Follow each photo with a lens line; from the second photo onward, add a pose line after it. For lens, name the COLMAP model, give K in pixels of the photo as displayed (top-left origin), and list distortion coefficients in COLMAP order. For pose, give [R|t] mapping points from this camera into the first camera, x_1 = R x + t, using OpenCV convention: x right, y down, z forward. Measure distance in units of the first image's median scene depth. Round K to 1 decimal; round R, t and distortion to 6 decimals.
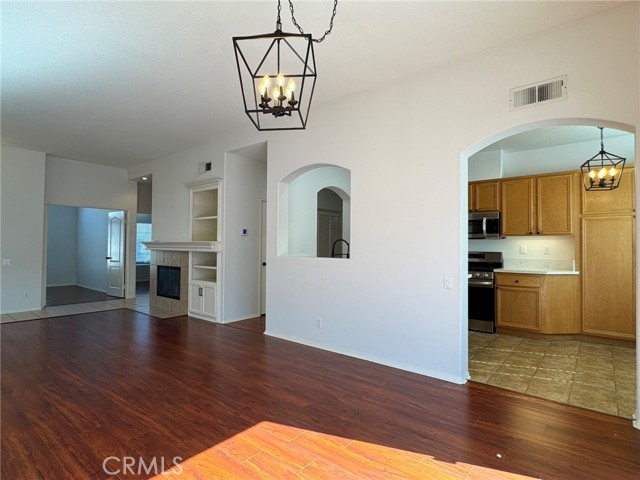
lens RADIAL K [[344.3, 0, 320.2], [0, 344.3, 240.2], [0, 0, 1]] dist [0.003851, 0.000368]
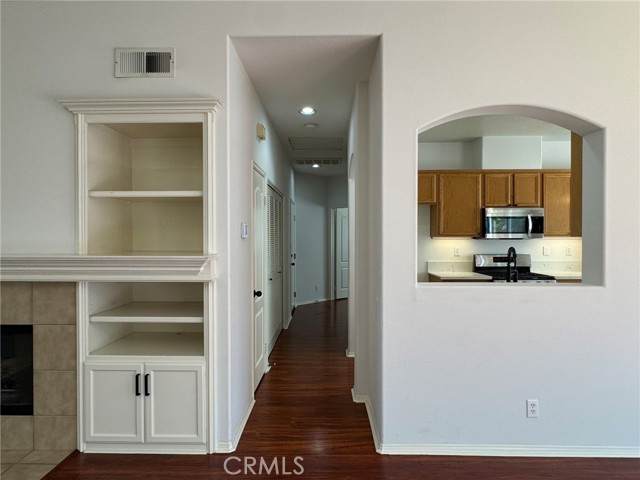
lens RADIAL K [[369.3, 0, 320.7], [0, 369.3, 242.5], [0, 0, 1]] dist [0.005312, -0.000774]
pose [[0.788052, -0.020558, 0.615265, -0.460329], [-0.000626, 0.999415, 0.034195, -0.026453], [-0.615608, -0.027333, 0.787578, 0.576038]]
